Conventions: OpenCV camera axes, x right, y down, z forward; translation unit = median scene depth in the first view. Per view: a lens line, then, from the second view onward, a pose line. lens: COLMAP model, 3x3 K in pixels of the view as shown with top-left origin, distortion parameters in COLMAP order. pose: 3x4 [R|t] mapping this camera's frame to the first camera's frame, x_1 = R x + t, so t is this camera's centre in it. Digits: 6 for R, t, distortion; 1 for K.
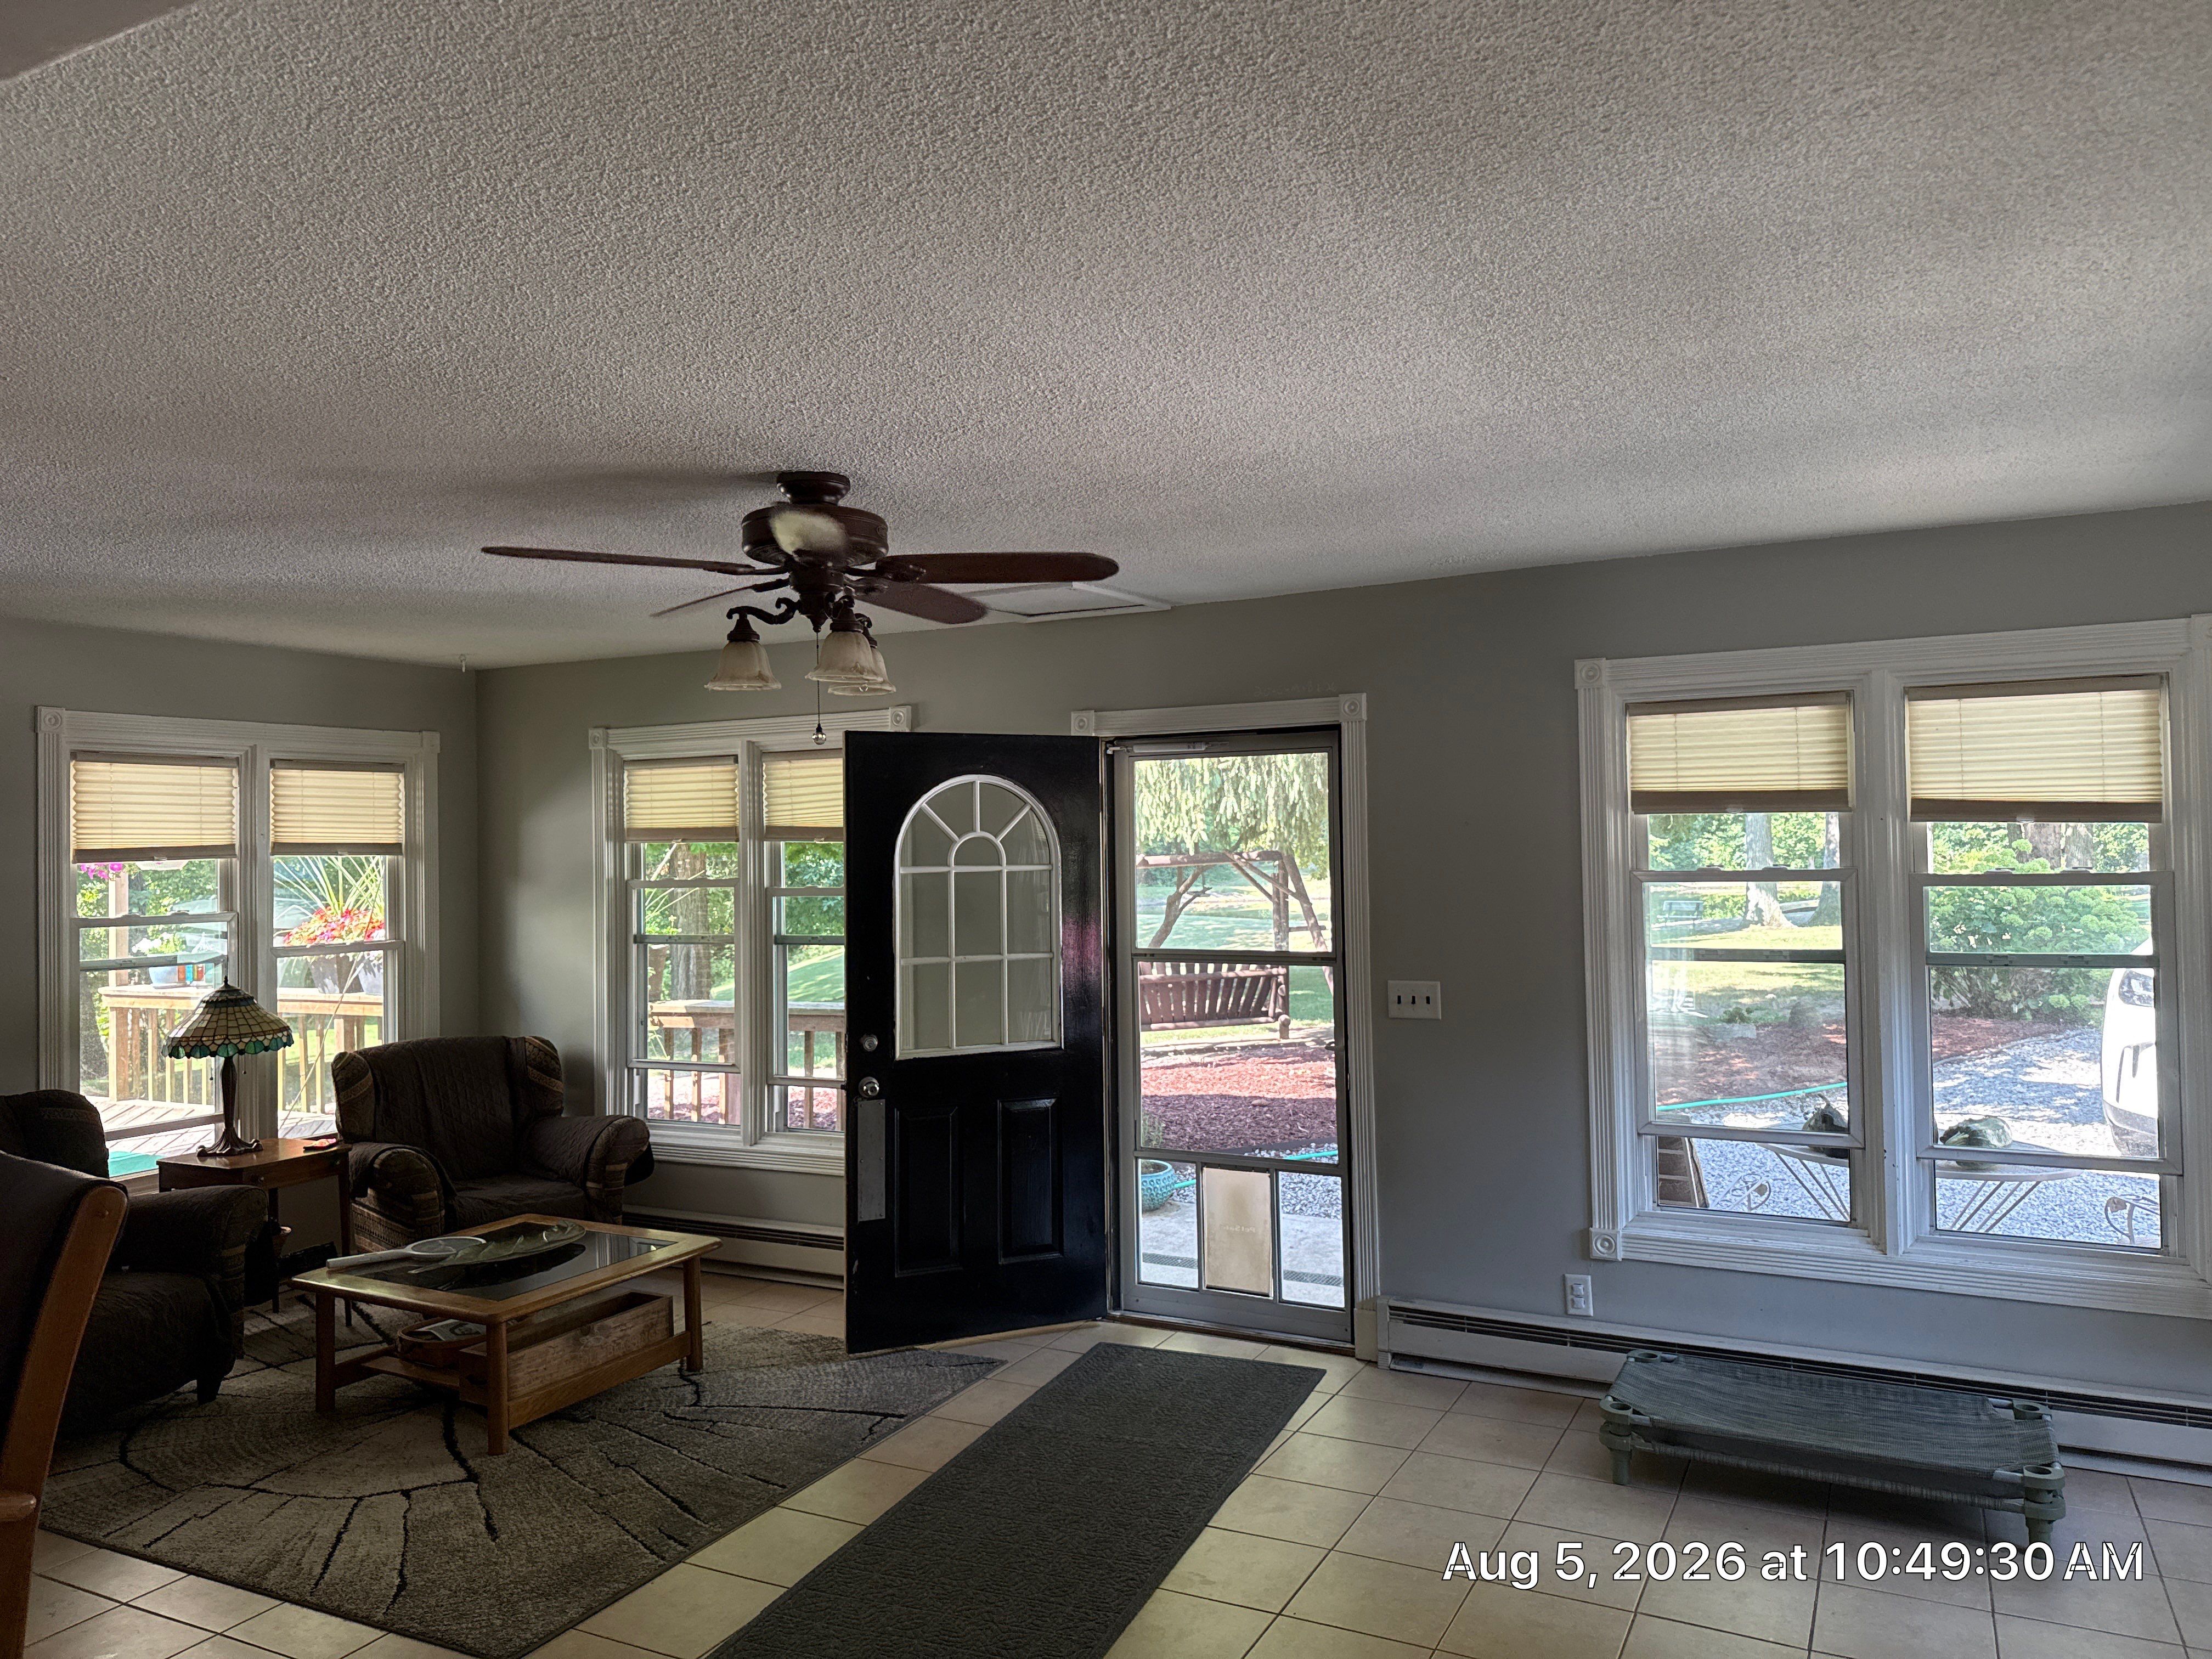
lens RADIAL K [[1557.8, 0, 1115.4], [0, 1557.8, 818.9], [0, 0, 1]] dist [0.081620, -0.092152]
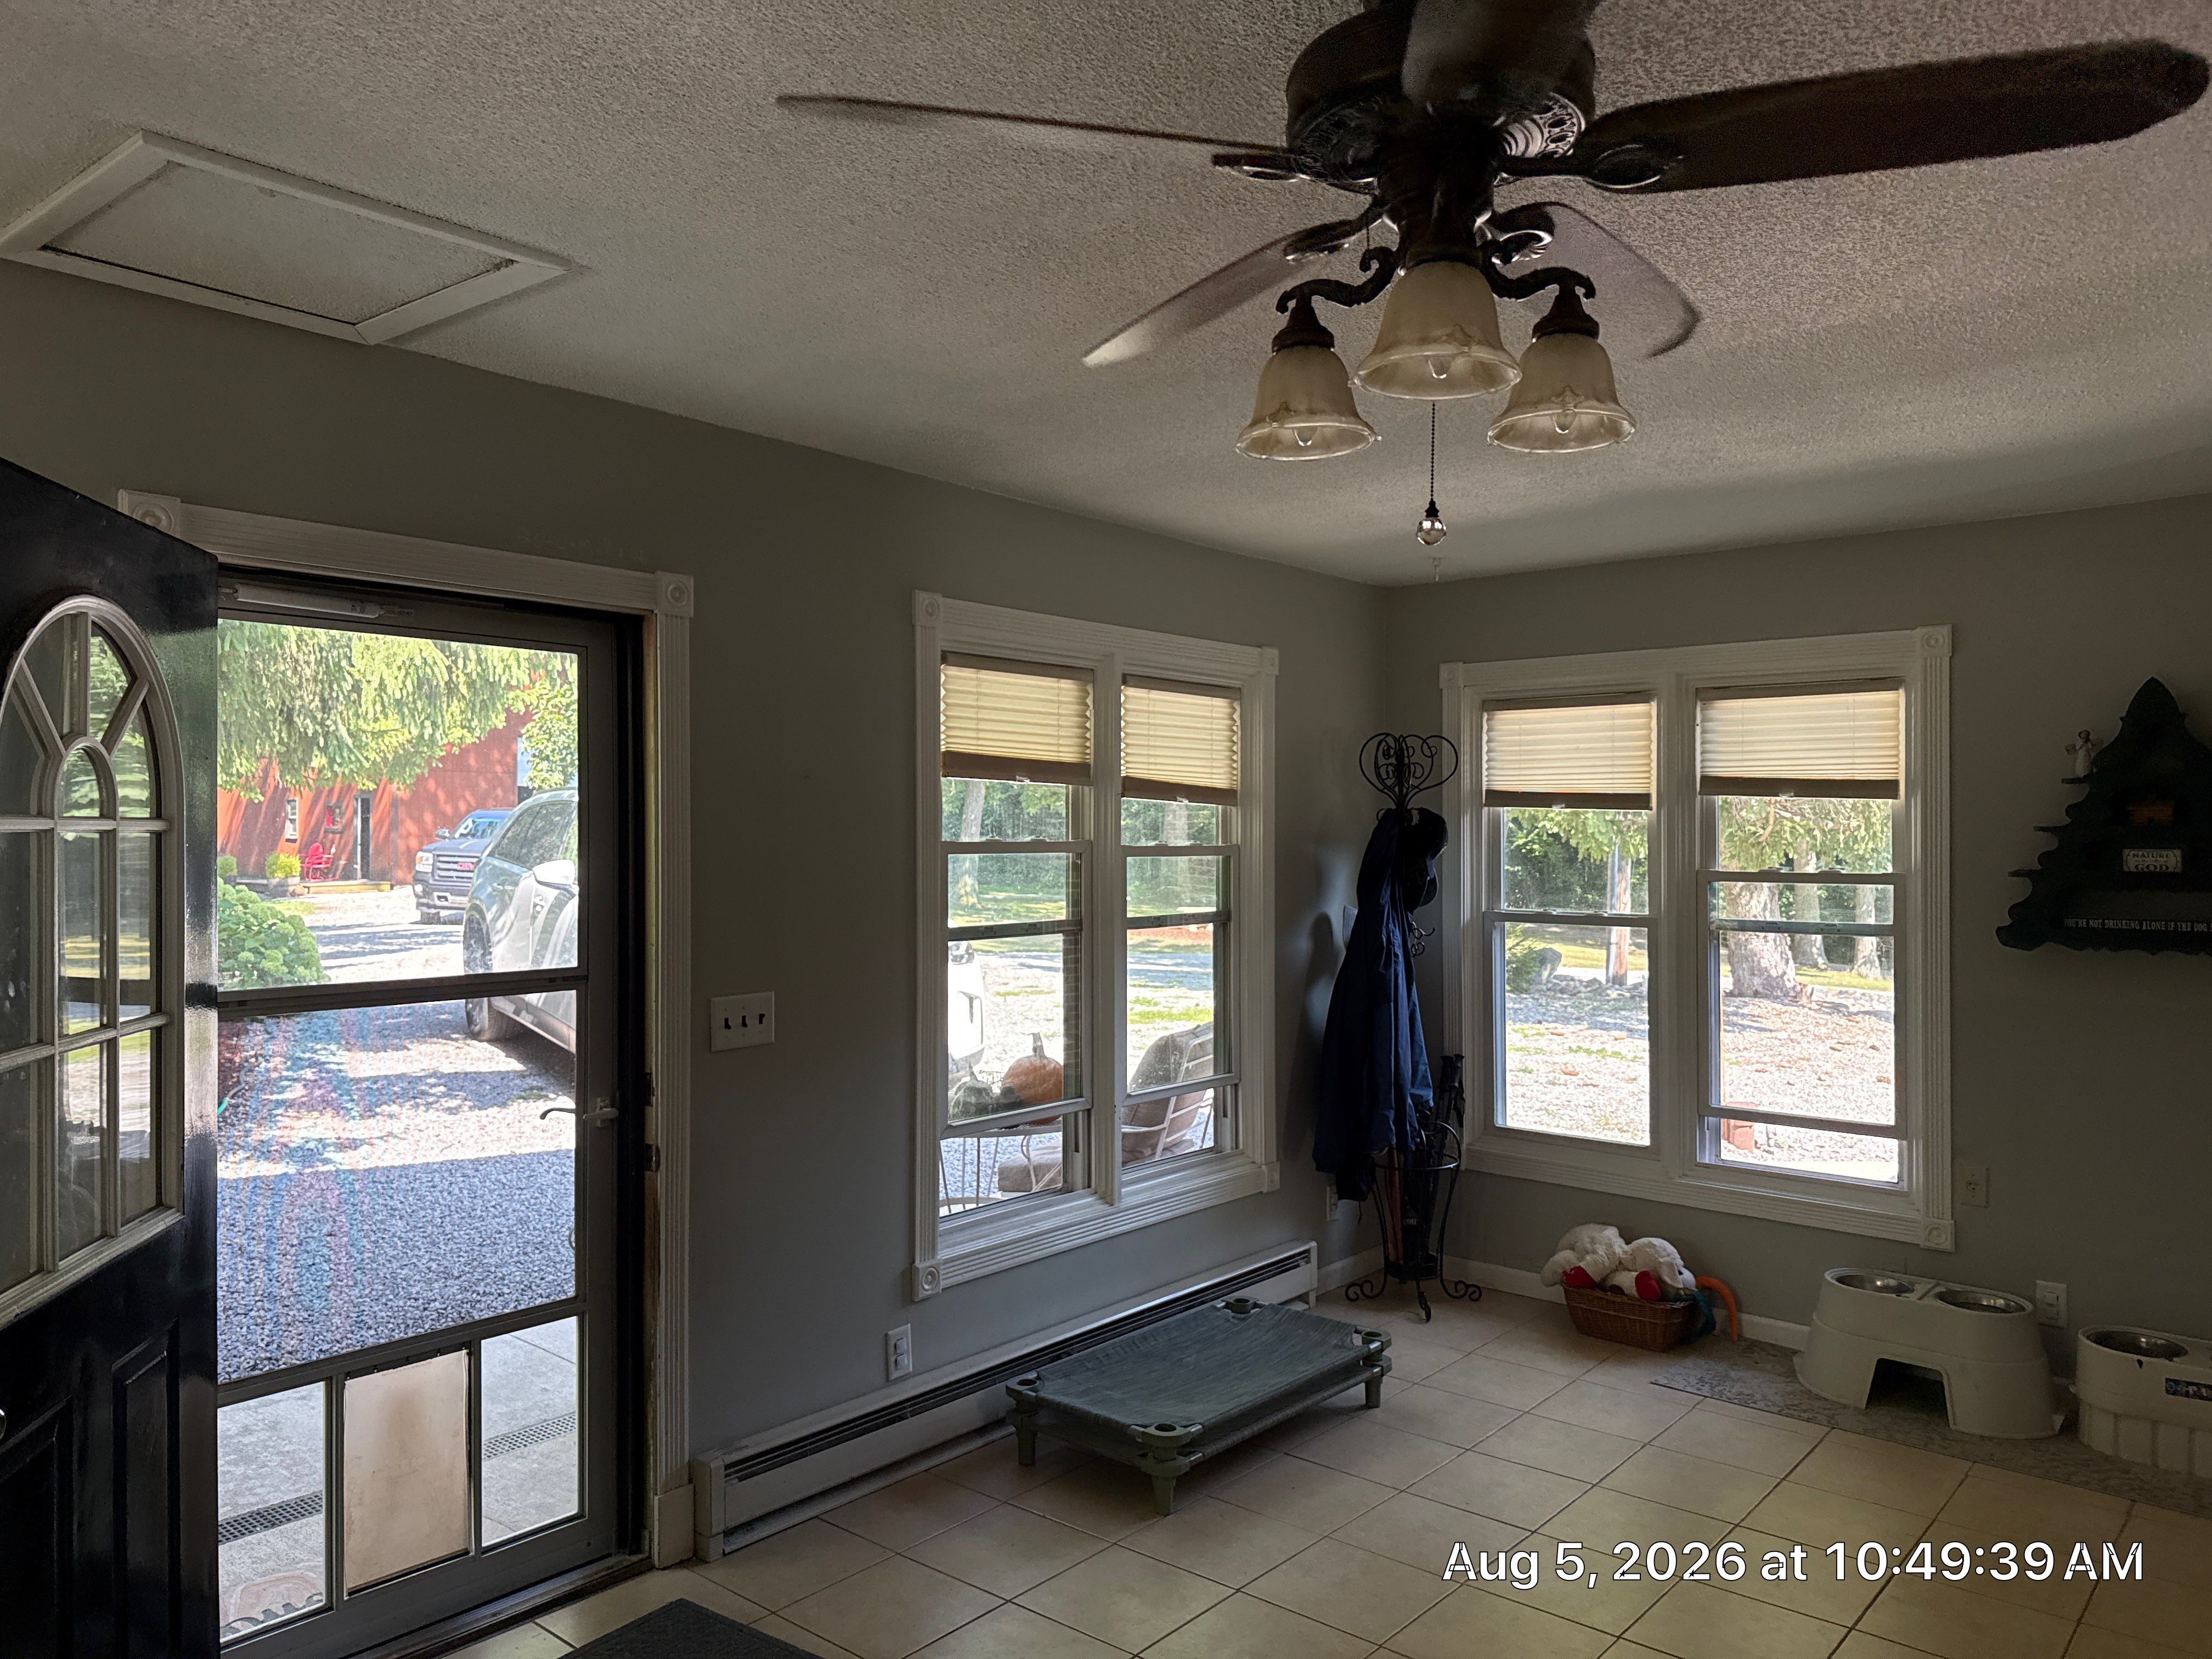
lens RADIAL K [[1557.8, 0, 1115.4], [0, 1557.8, 818.9], [0, 0, 1]] dist [0.081620, -0.092152]
pose [[0.213731, 0.019916, 0.976690, -0.497964], [-0.041004, 0.999094, -0.011399, 0.026330], [-0.976032, -0.037612, 0.214354, 0.723179]]
